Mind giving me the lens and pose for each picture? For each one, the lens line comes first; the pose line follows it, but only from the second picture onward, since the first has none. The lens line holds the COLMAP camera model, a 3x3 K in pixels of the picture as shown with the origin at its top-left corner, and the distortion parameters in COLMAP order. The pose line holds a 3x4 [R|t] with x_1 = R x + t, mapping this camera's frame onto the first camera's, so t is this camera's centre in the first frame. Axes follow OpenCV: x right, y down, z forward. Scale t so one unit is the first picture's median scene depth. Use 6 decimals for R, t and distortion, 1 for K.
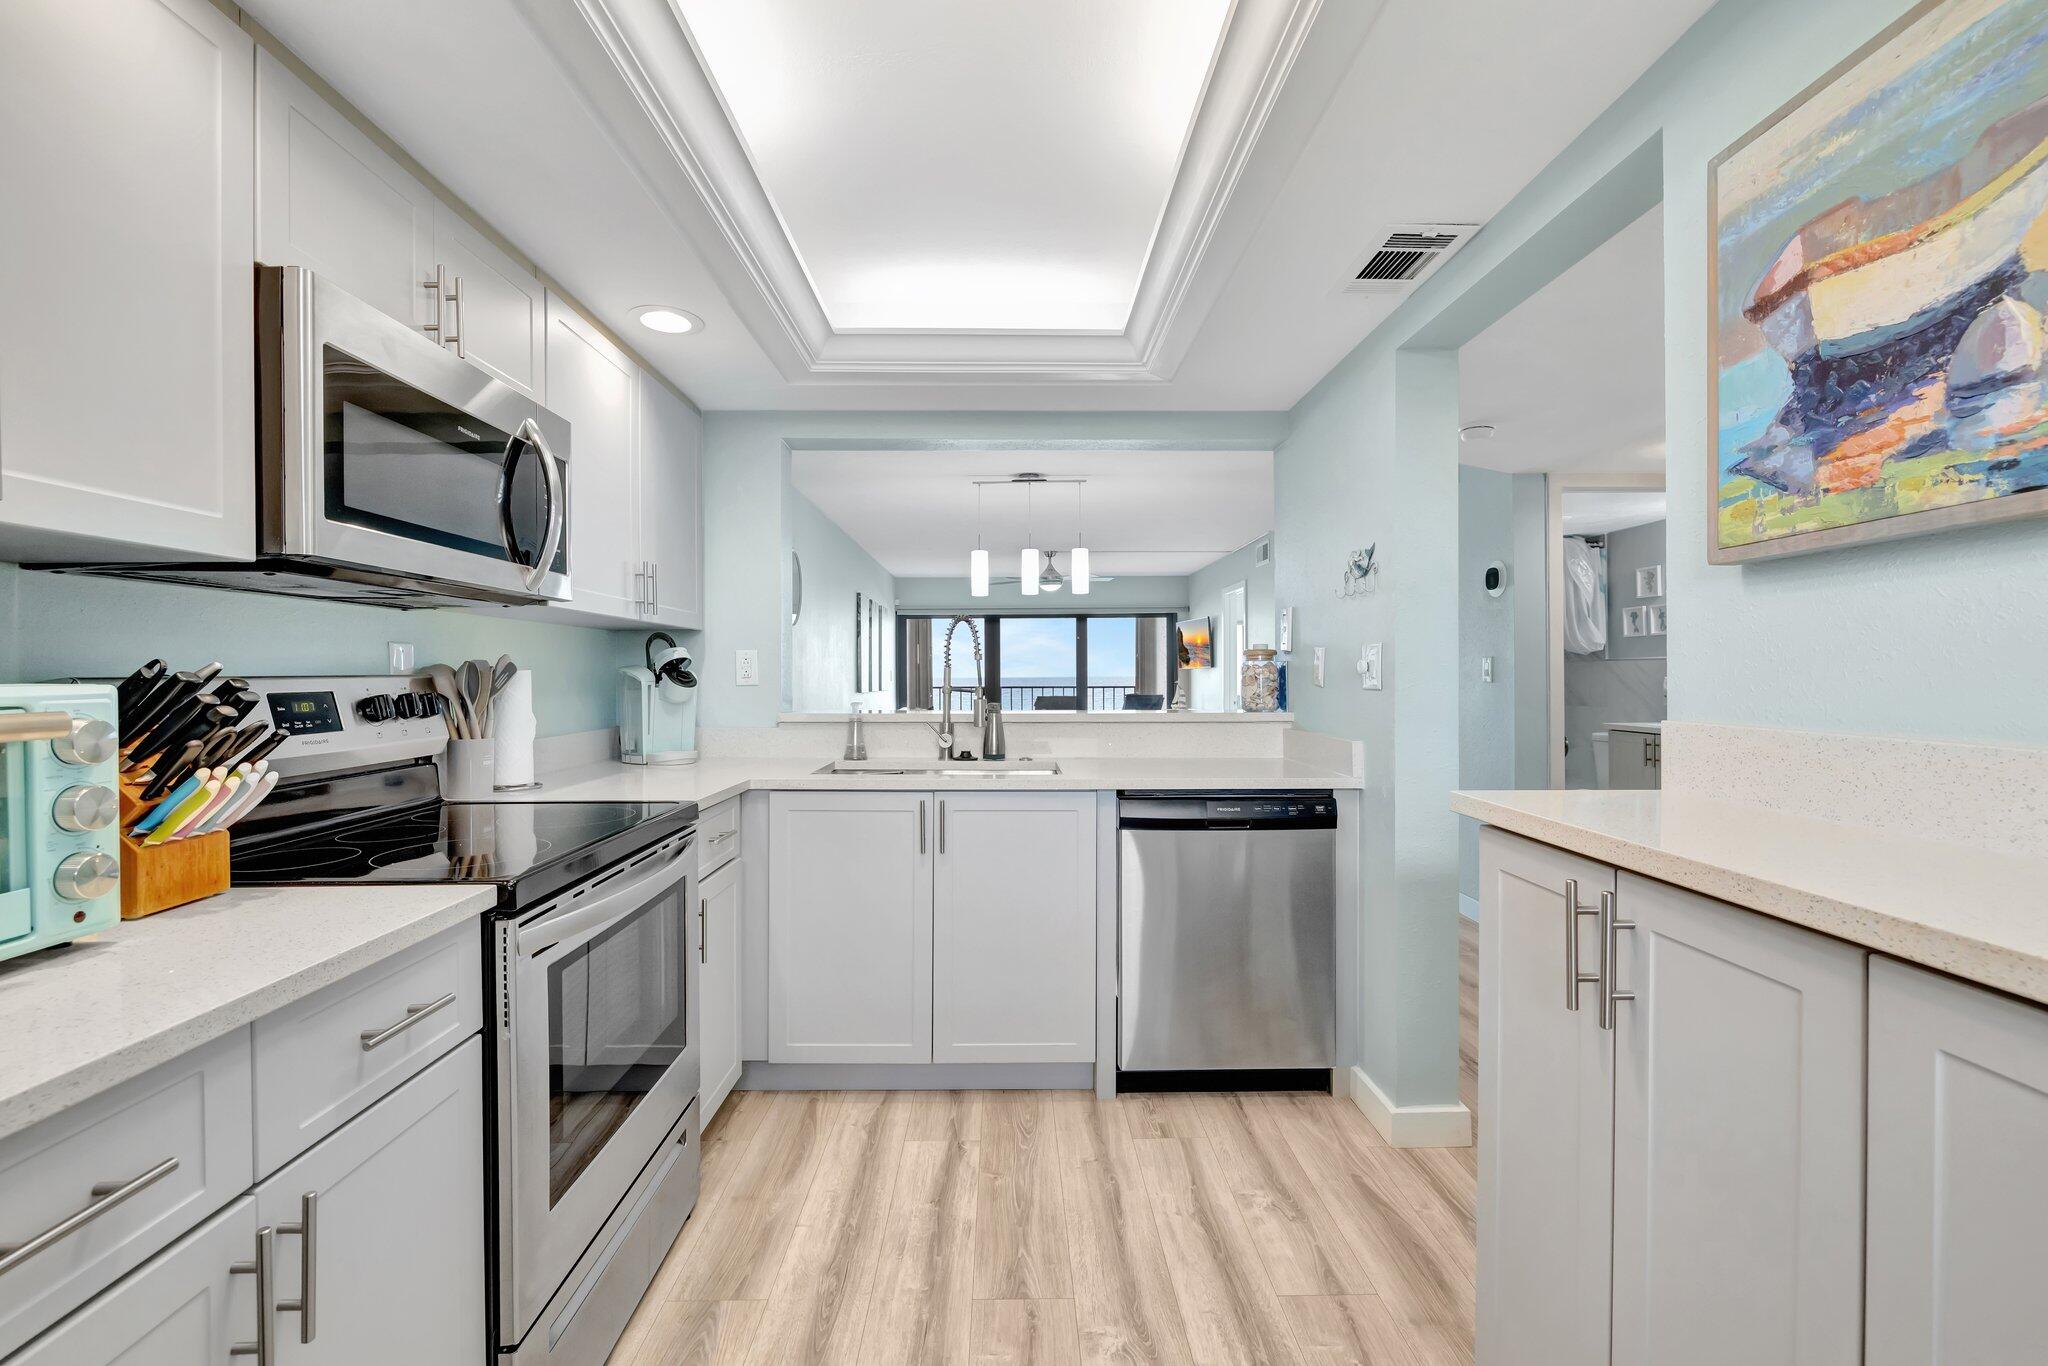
lens RADIAL K [[889.9, 0, 1021.5], [0, 889.9, 673.2], [0, 0, 1]] dist [-0.001730, -0.000106]
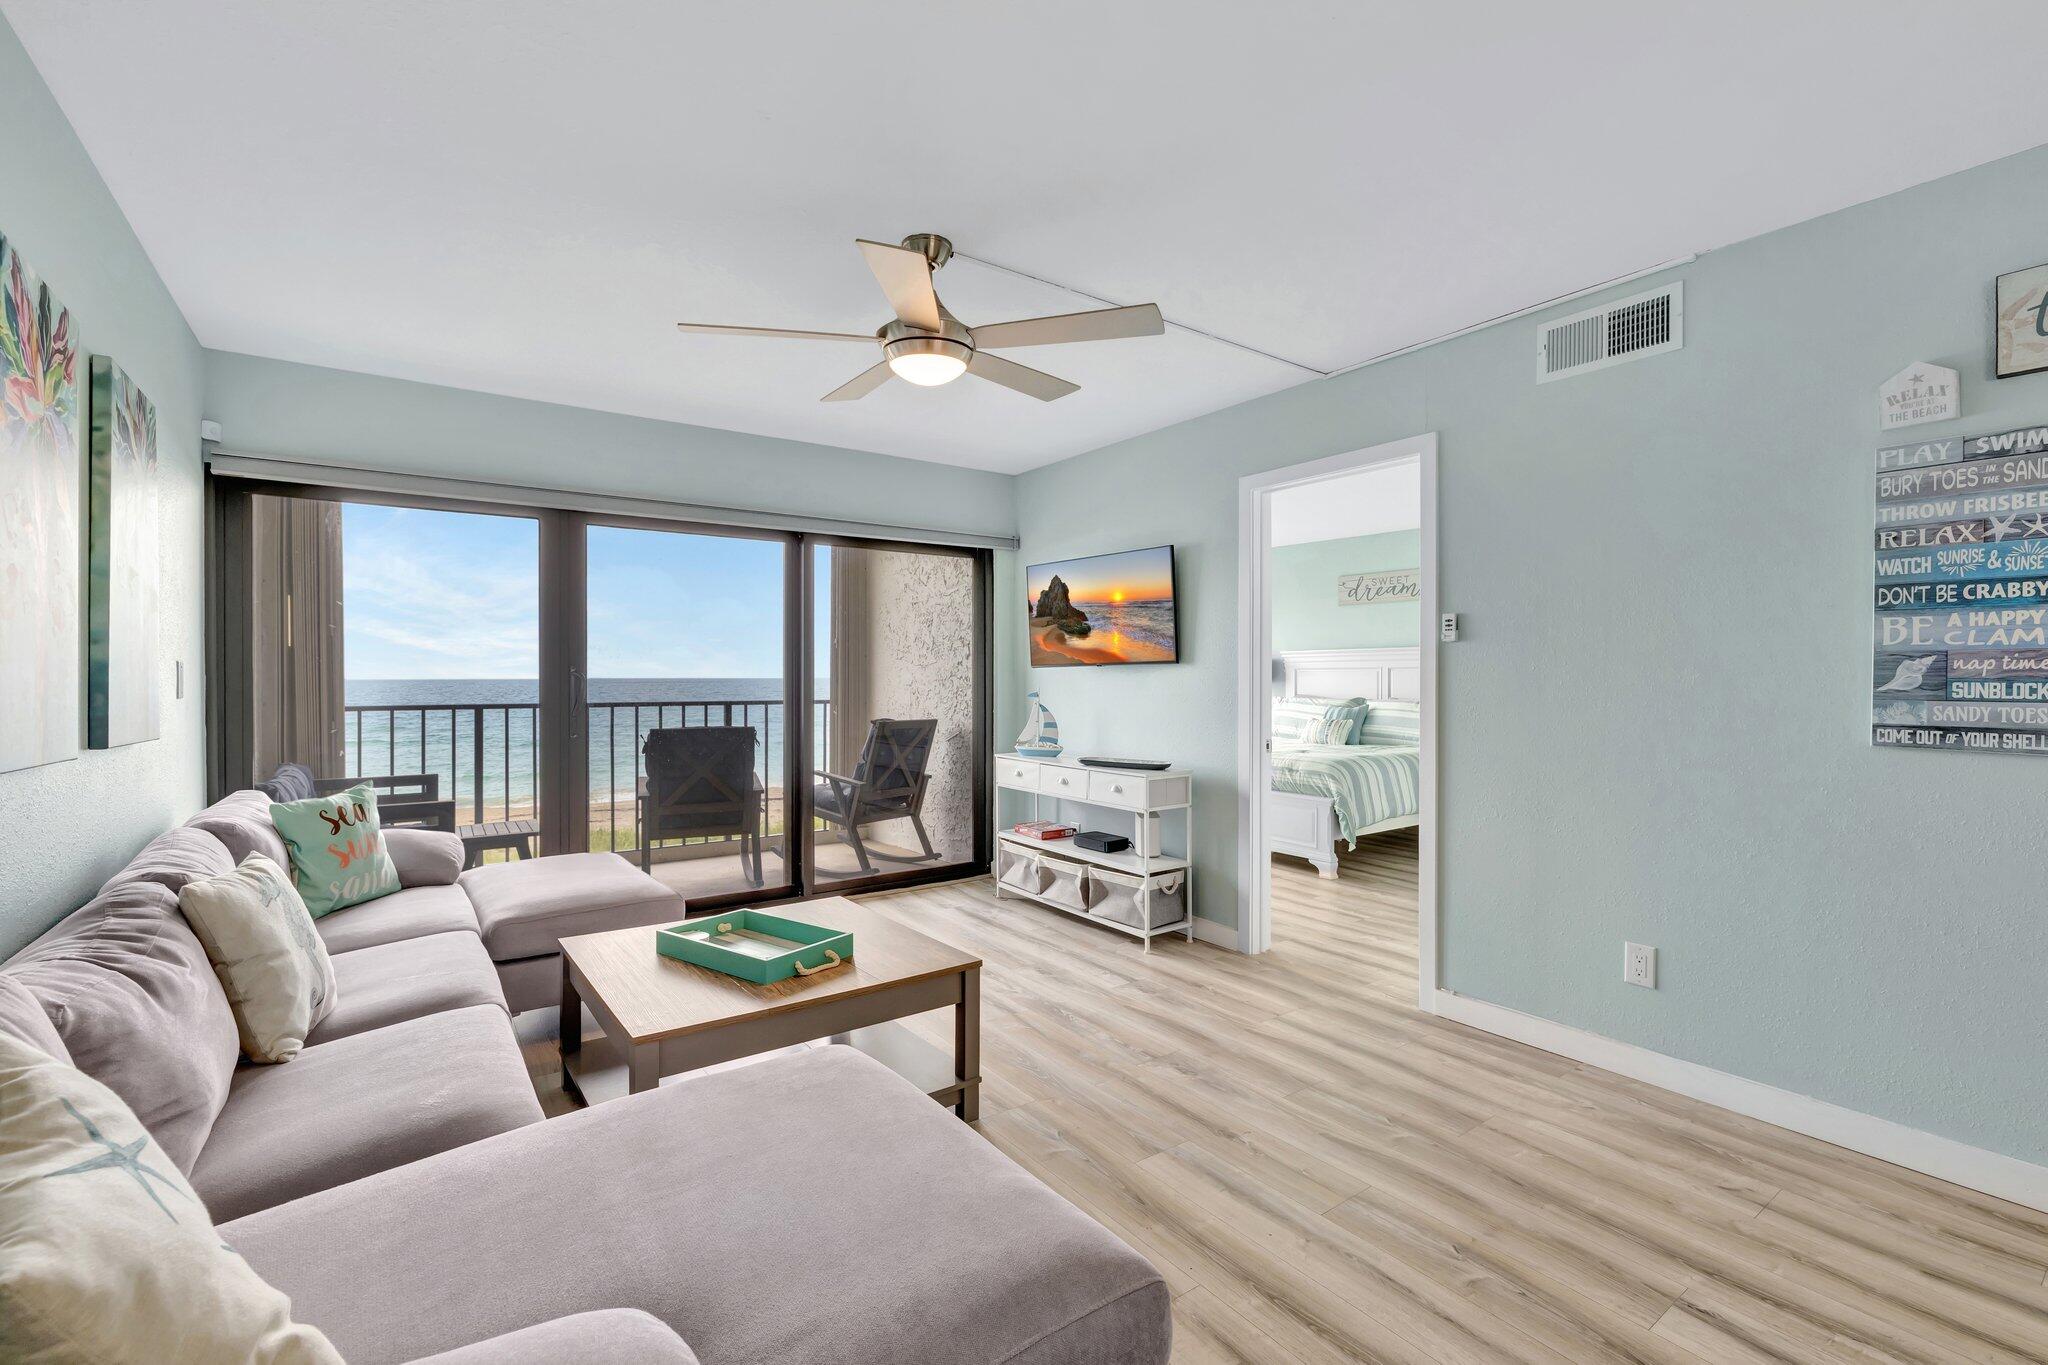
lens RADIAL K [[880.5, 0, 1027.1], [0, 880.5, 685.2], [0, 0, 1]] dist [-0.013305, 0.000430]
pose [[0.827653, -0.000048, 0.561240, -0.362388], [-0.007024, 0.999921, 0.010445, 0.007460], [-0.561196, -0.012587, 0.827587, 2.660148]]
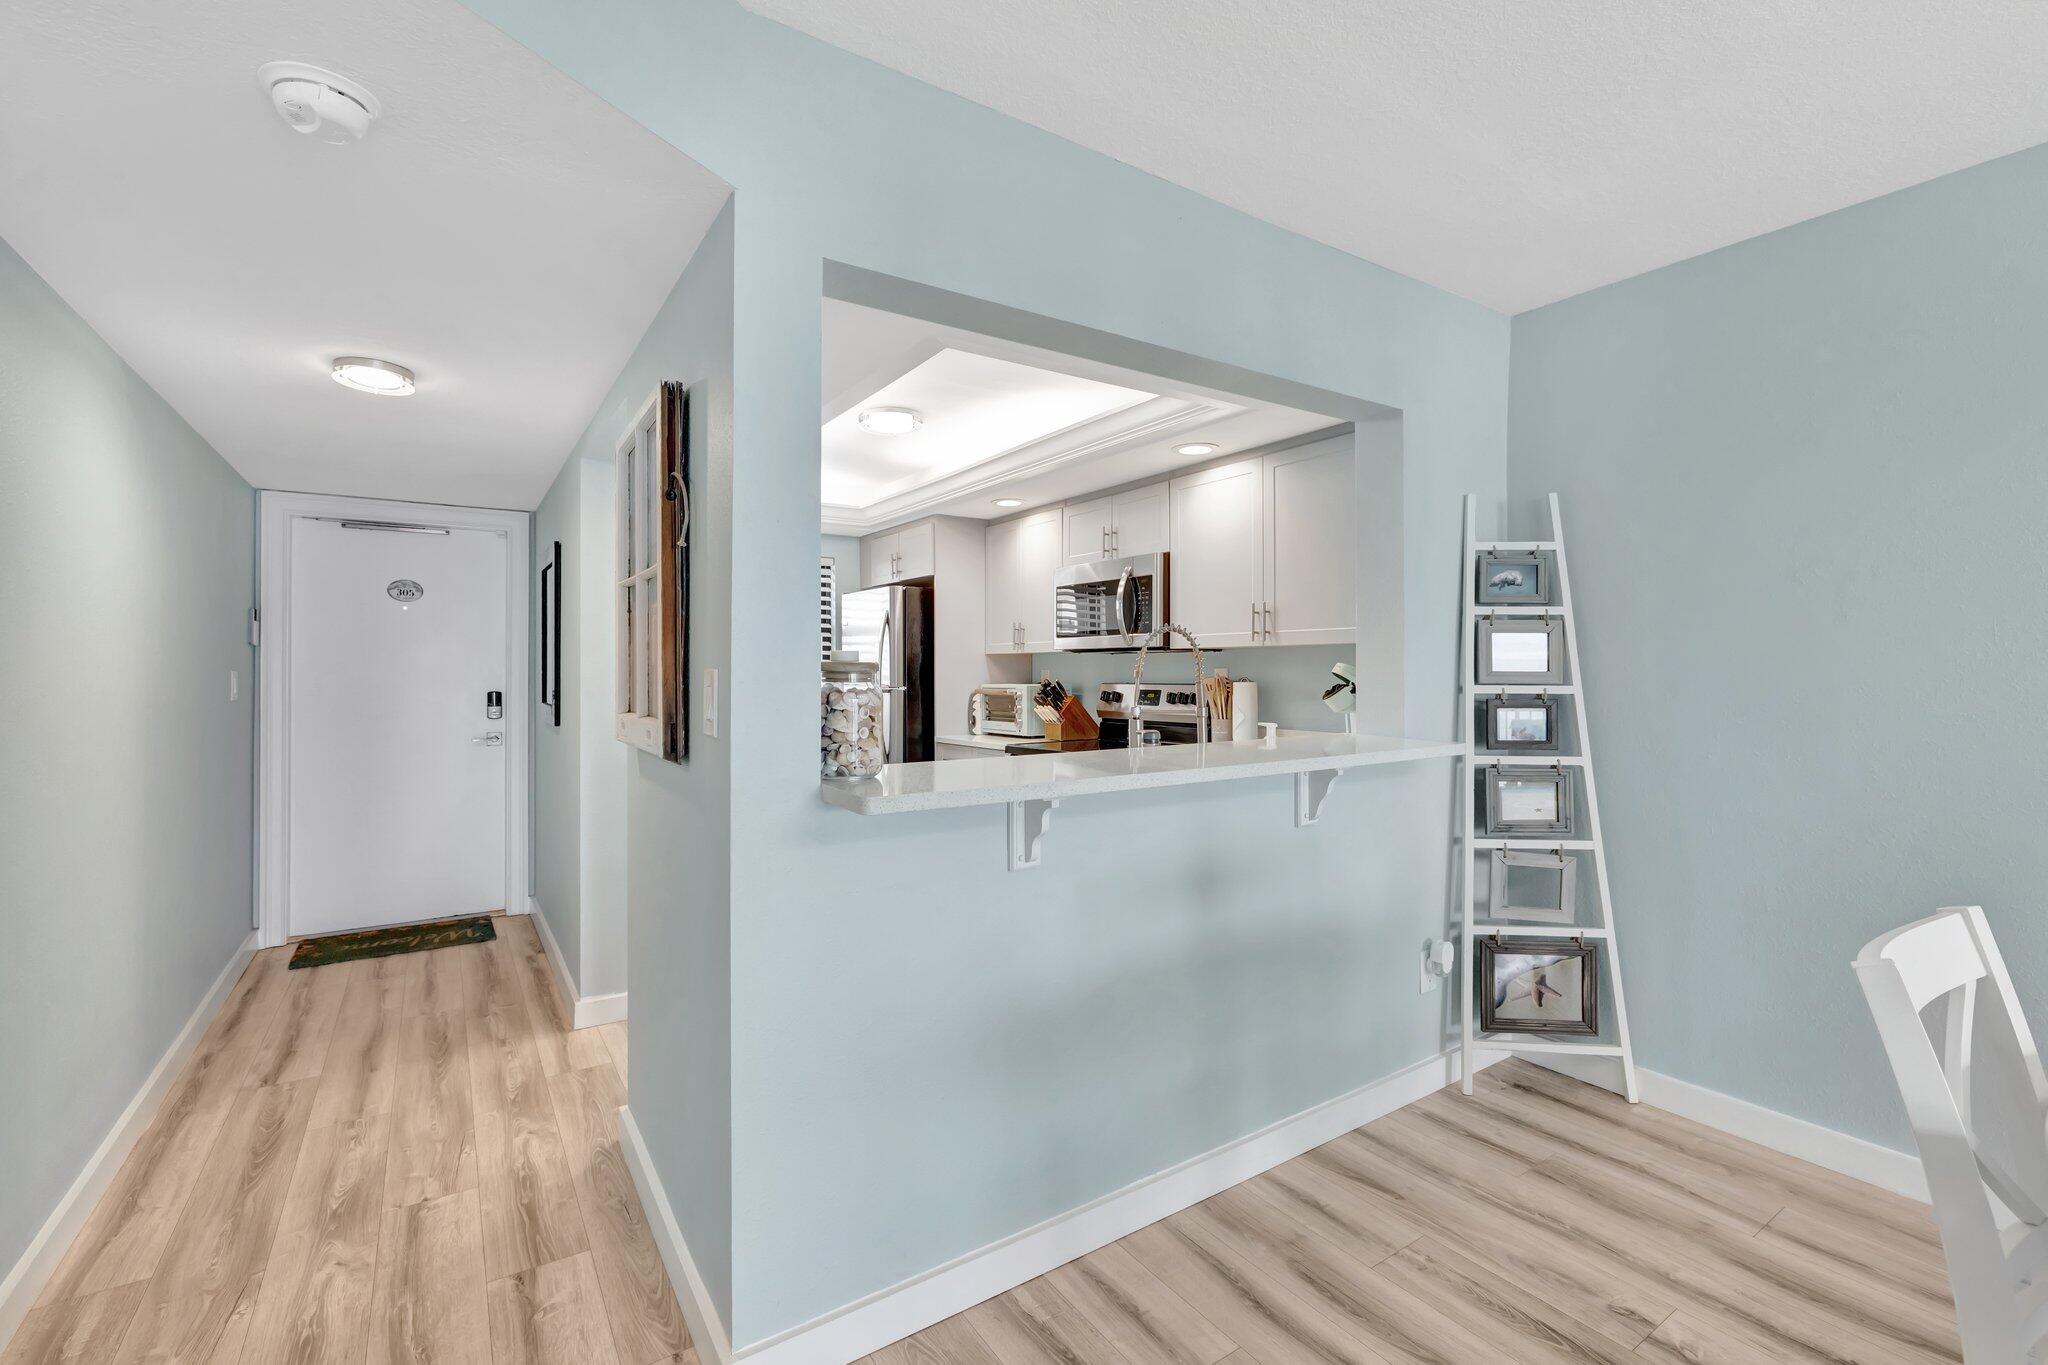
lens RADIAL K [[889.2, 0, 1014.0], [0, 889.2, 664.8], [0, 0, 1]] dist [-0.000877, 0.000331]
pose [[-0.847568, 0.003258, -0.530677, 0.604929], [0.007562, 0.999954, -0.005938, -0.025627], [0.530633, -0.009046, -0.847553, 1.954088]]
